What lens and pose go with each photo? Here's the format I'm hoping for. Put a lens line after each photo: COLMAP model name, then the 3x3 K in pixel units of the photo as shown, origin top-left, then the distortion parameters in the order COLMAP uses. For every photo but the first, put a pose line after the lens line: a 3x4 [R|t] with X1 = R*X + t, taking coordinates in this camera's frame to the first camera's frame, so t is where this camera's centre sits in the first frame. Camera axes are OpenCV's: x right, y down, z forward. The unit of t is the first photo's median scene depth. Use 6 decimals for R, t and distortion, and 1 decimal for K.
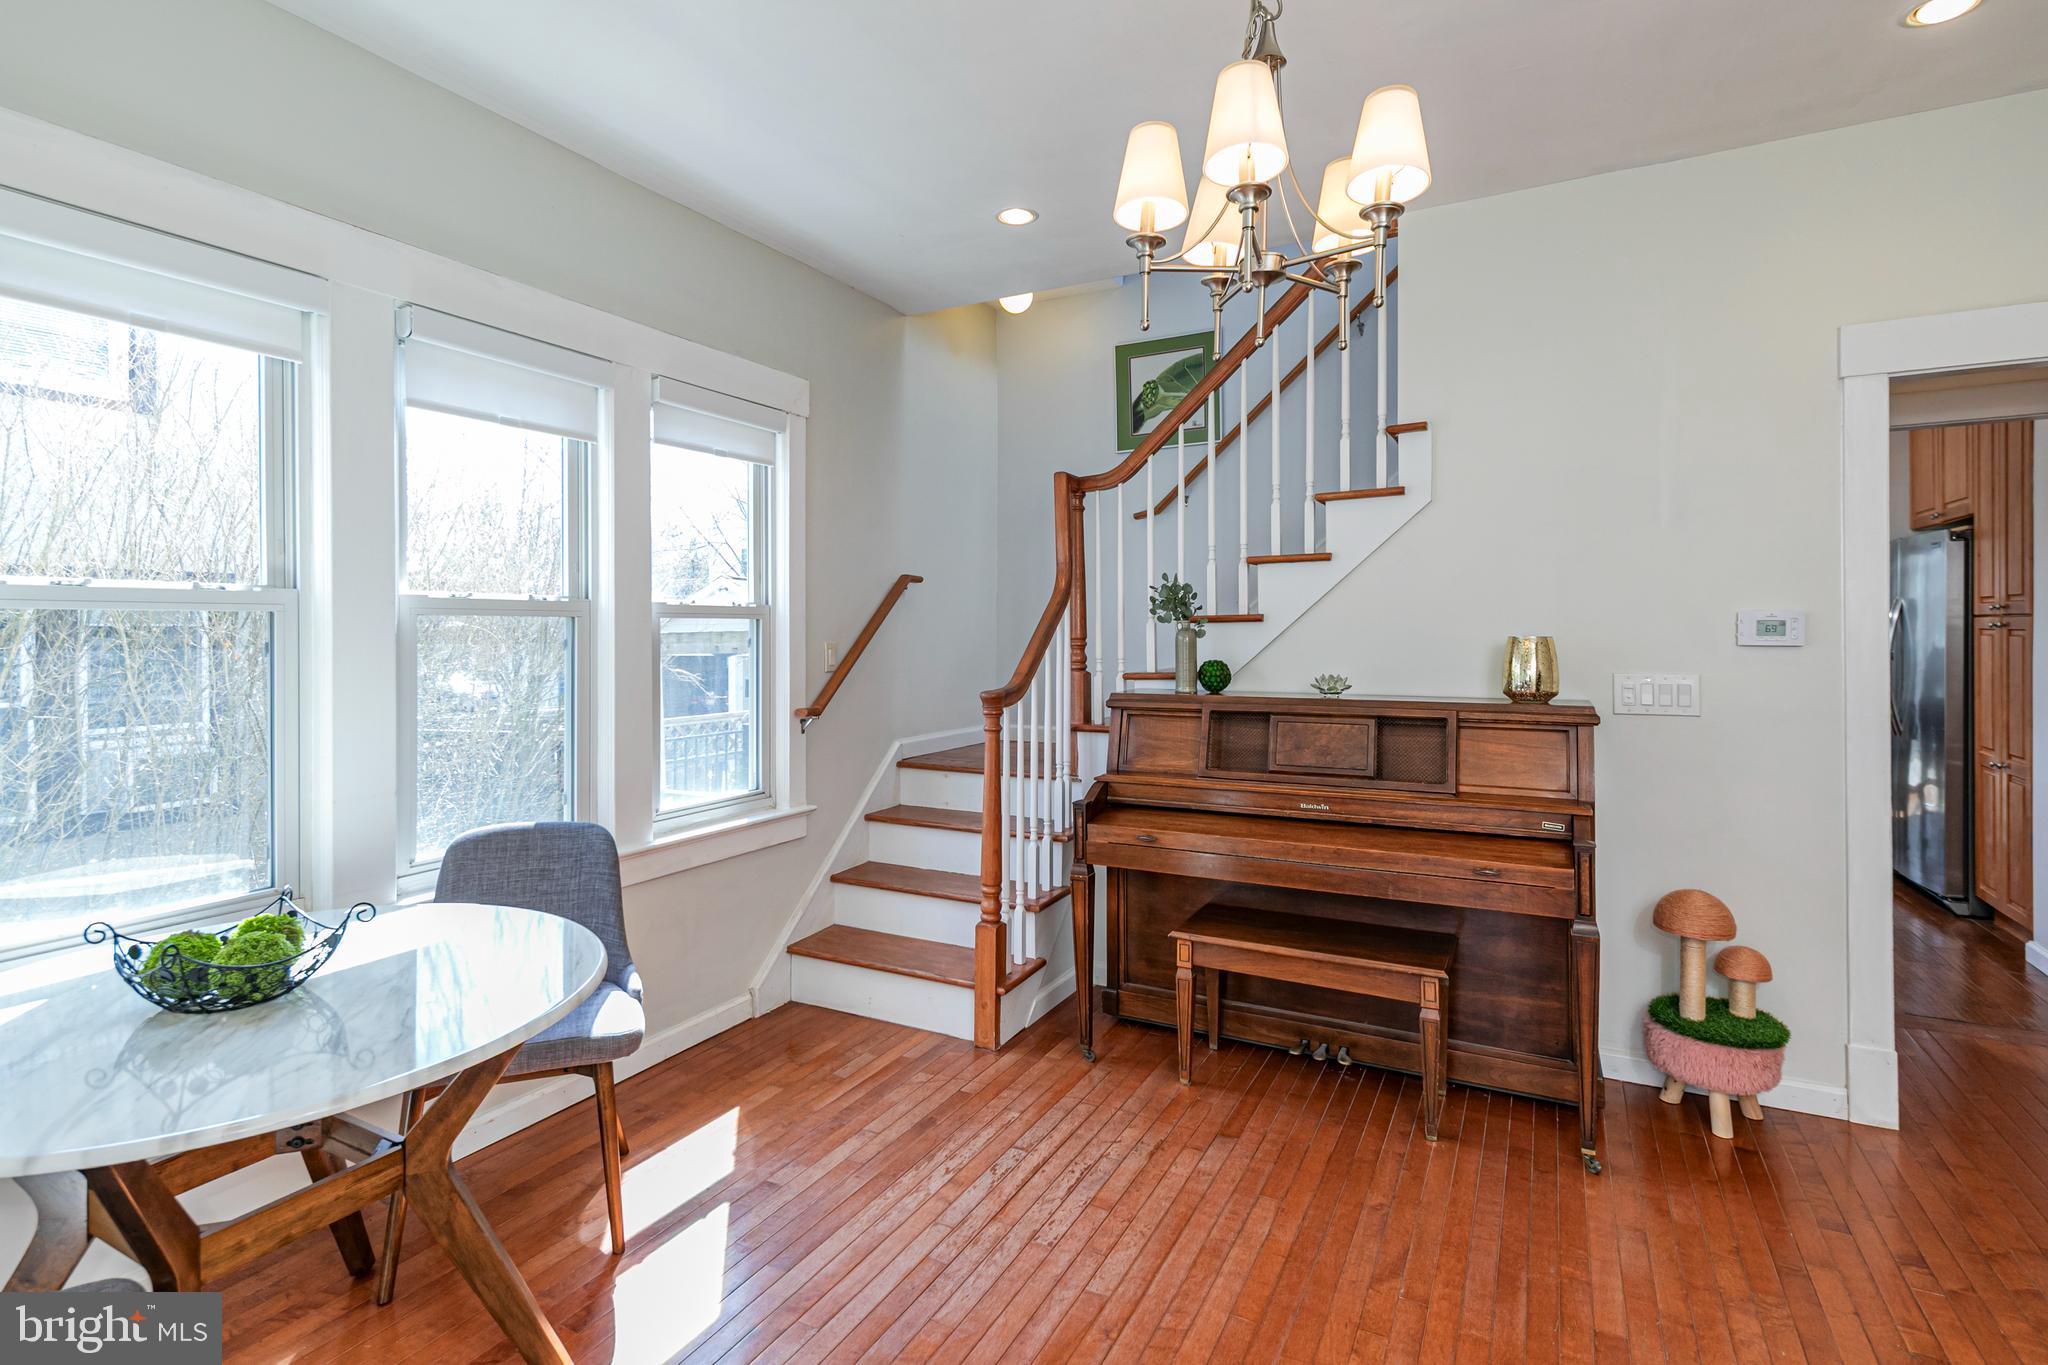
lens RADIAL K [[985.1, 0, 1024.1], [0, 985.1, 627.7], [0, 0, 1]] dist [-0.000034, -0.000092]
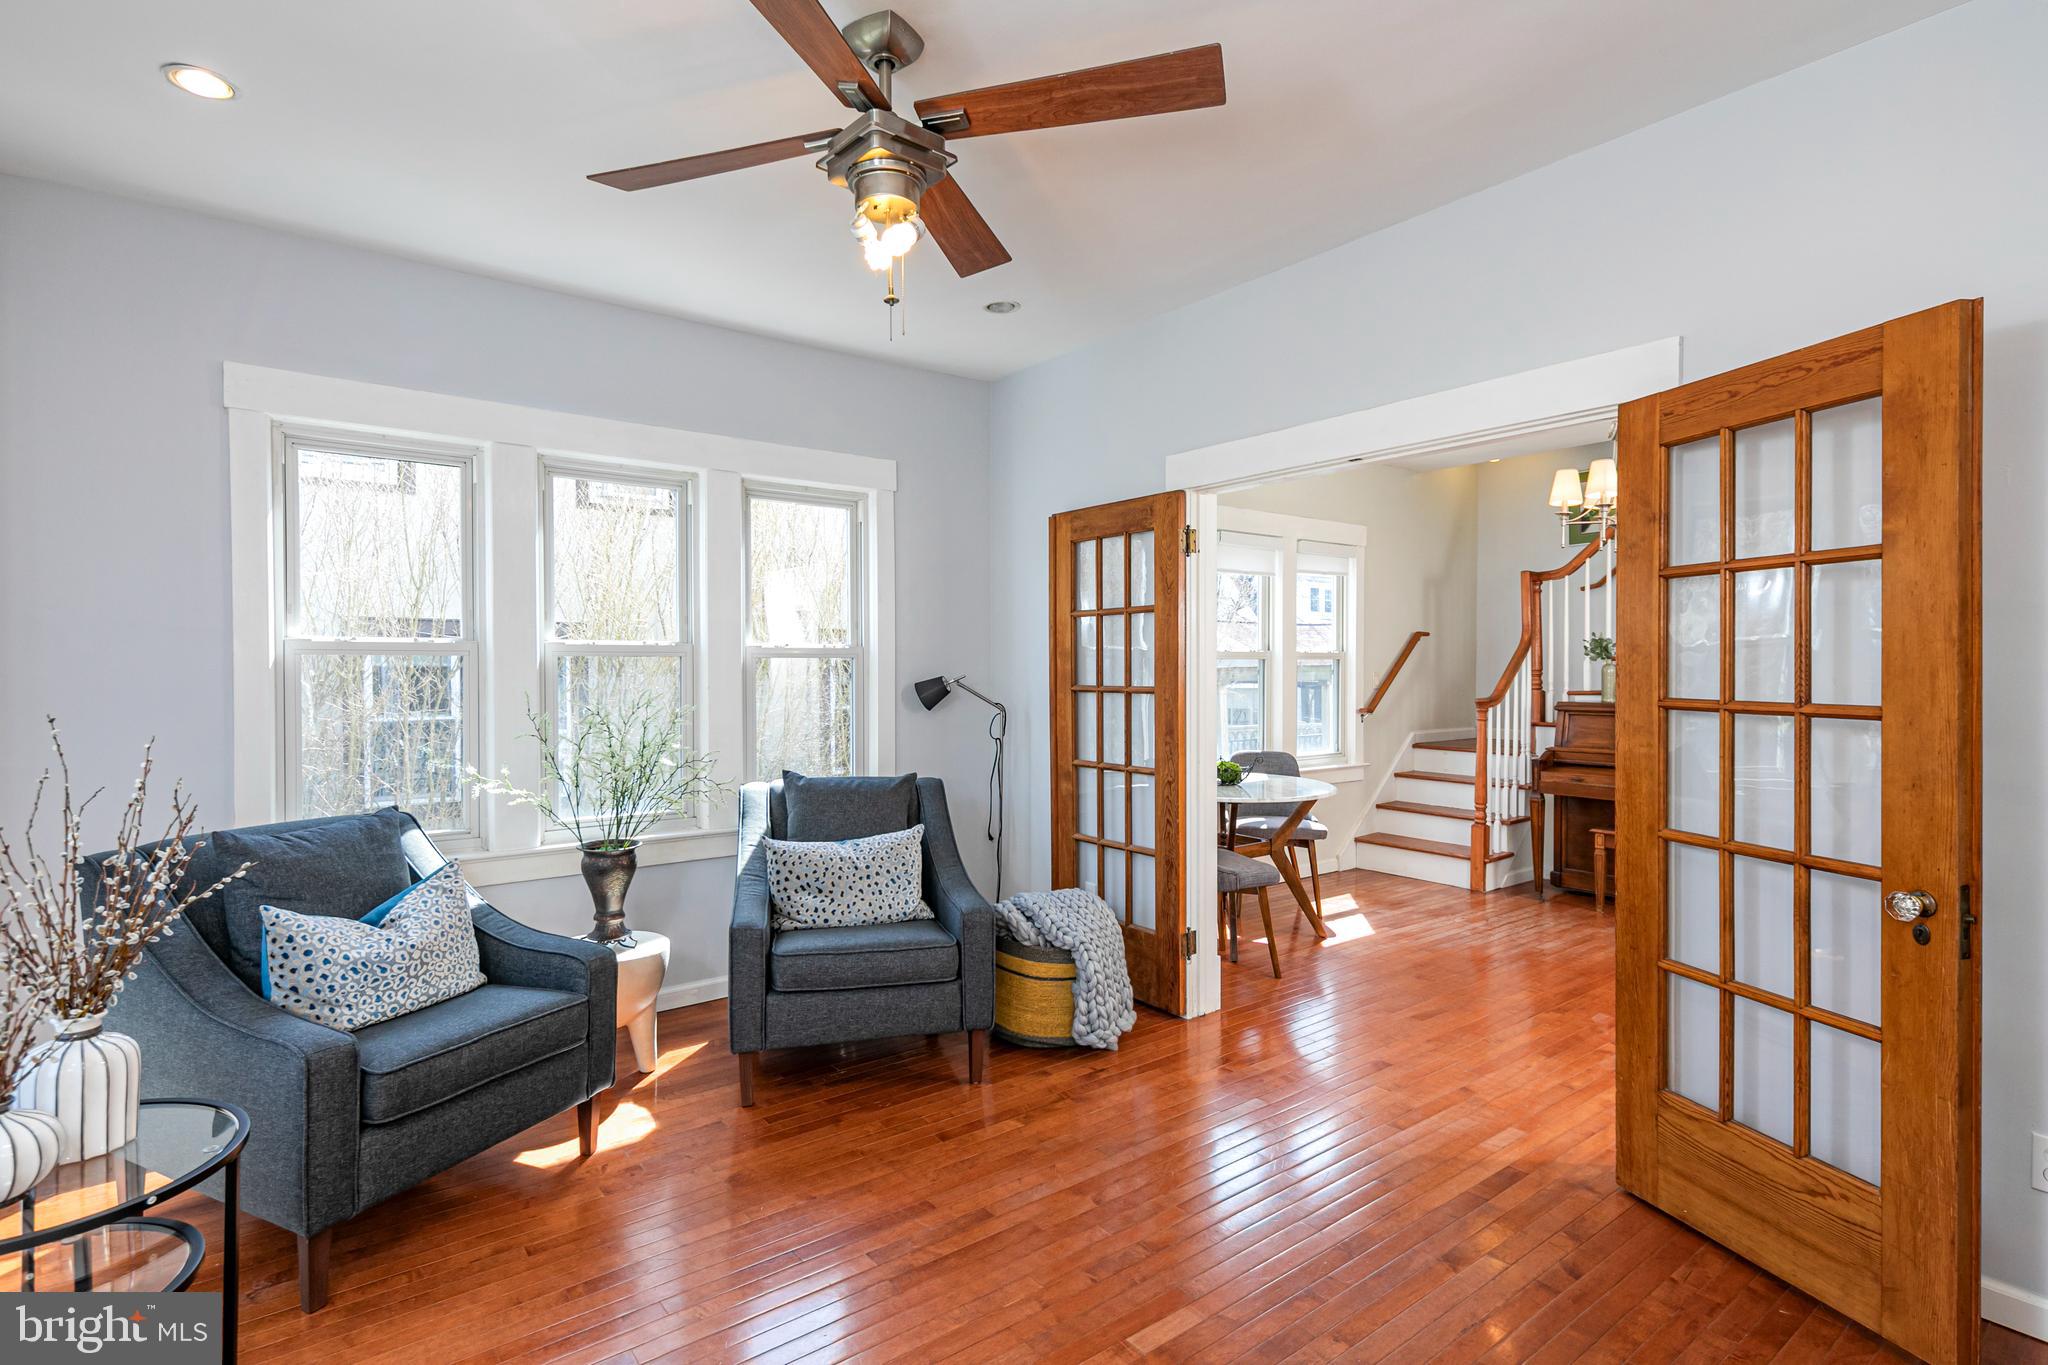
lens RADIAL K [[922.7, 0, 1023.7], [0, 922.7, 675.5], [0, 0, 1]] dist [-0.003192, -0.000505]
pose [[0.895270, 0.005537, -0.445489, -0.028623], [-0.001096, 0.999947, 0.010226, 0.005330], [0.445522, -0.008667, 0.895229, -0.821117]]
